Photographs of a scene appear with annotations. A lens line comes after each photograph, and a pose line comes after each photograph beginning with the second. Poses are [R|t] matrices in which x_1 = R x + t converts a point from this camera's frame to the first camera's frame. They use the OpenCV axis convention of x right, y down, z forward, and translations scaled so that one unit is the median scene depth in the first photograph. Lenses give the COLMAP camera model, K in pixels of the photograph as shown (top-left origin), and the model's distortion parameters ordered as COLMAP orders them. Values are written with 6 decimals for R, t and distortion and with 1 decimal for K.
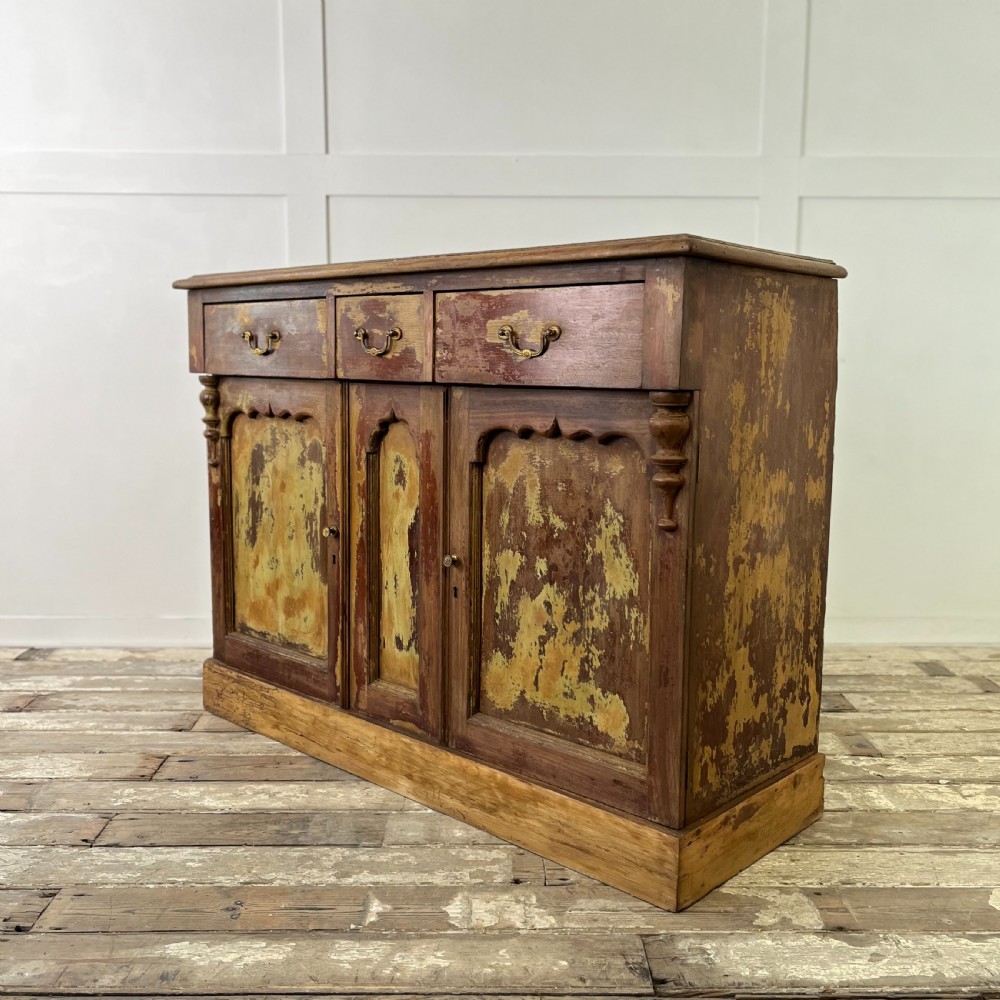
lens RADIAL K [[1056.6, 0, 480.7], [0, 1056.6, 509.2], [0, 0, 1]] dist [0.122629, -0.323537]
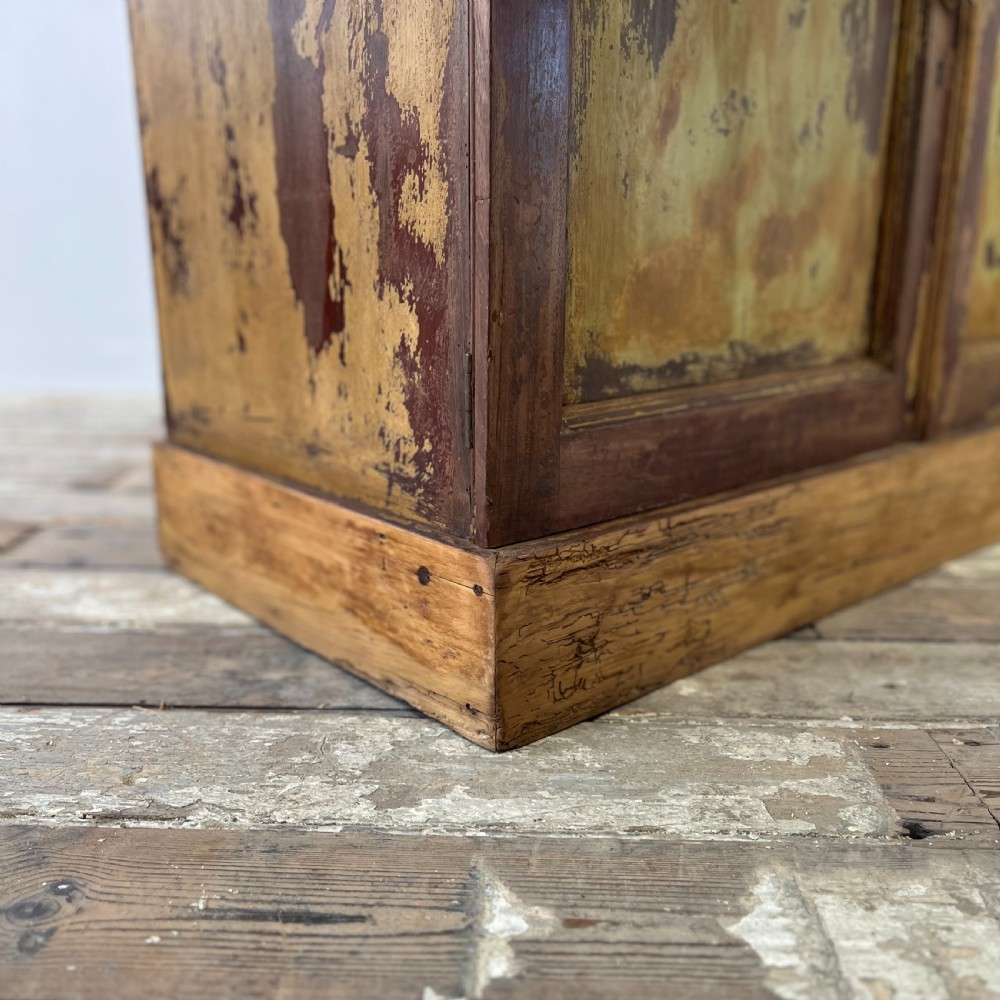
lens RADIAL K [[1015.2, 0, 500.0], [0, 1015.2, 500.0], [0, 0, 1]] dist [0.063294, -0.088054]
pose [[0.083590, -0.258315, 0.962437, -0.626727], [0.141754, 0.959078, 0.245102, 0.092710], [-0.986366, 0.115941, 0.116787, 1.267648]]
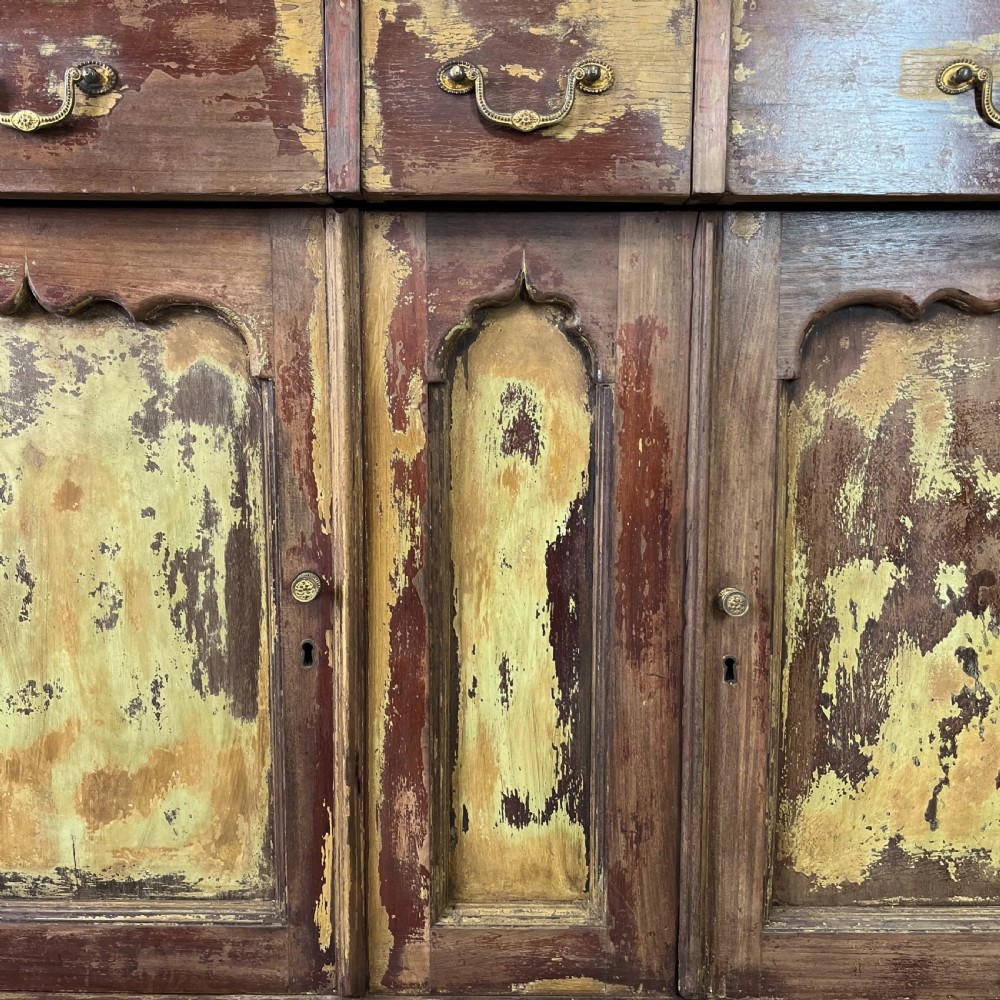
lens RADIAL K [[1037.2, 0, 500.0], [0, 1037.2, 500.0], [0, 0, 1]] dist [0.034999, -0.048894]
pose [[0.726075, -0.099797, 0.680335, -0.392816], [0.101291, 0.994141, 0.037728, -0.021550], [-0.680114, 0.041518, 0.731930, 0.729331]]
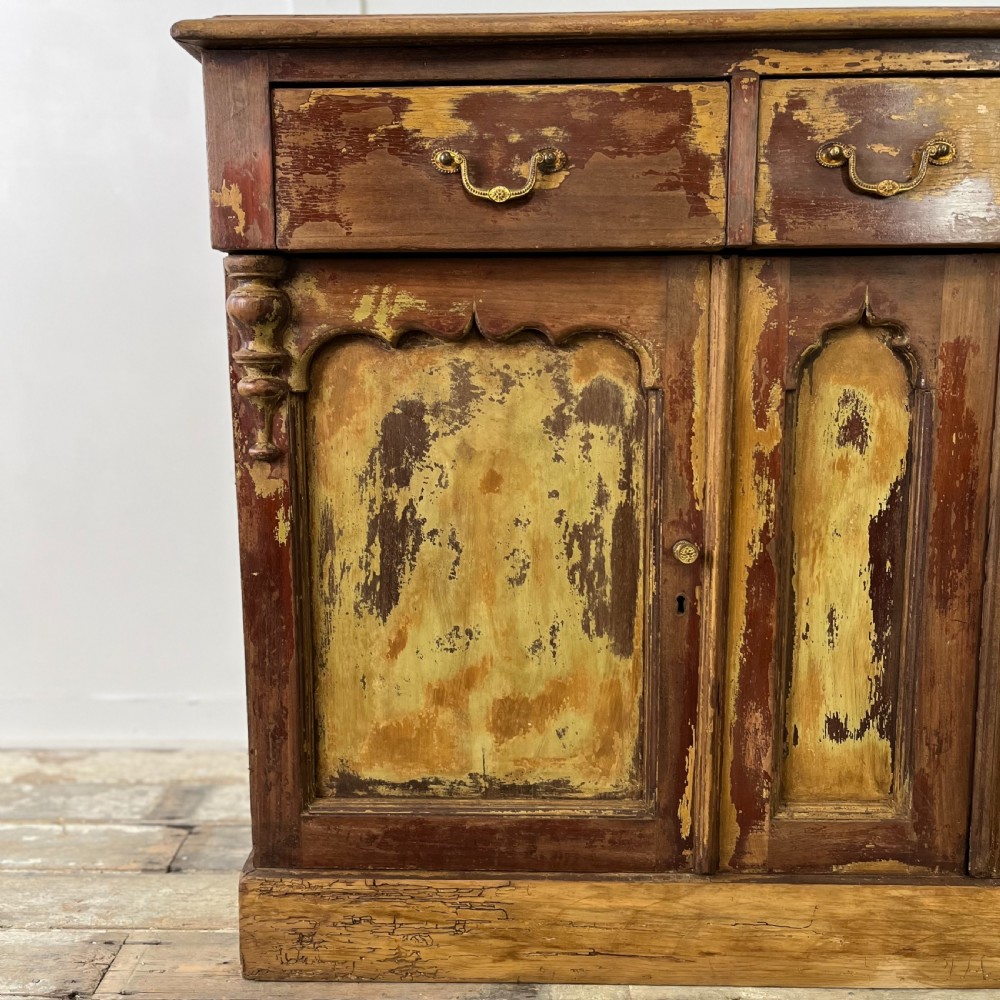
lens RADIAL K [[1031.8, 0, 500.0], [0, 1031.8, 500.0], [0, 0, 1]] dist [0.052540, -0.071590]
pose [[0.738031, -0.122089, 0.663630, -0.598030], [0.108718, 0.992161, 0.061622, -0.049822], [-0.665951, 0.026670, 0.745518, 0.758109]]
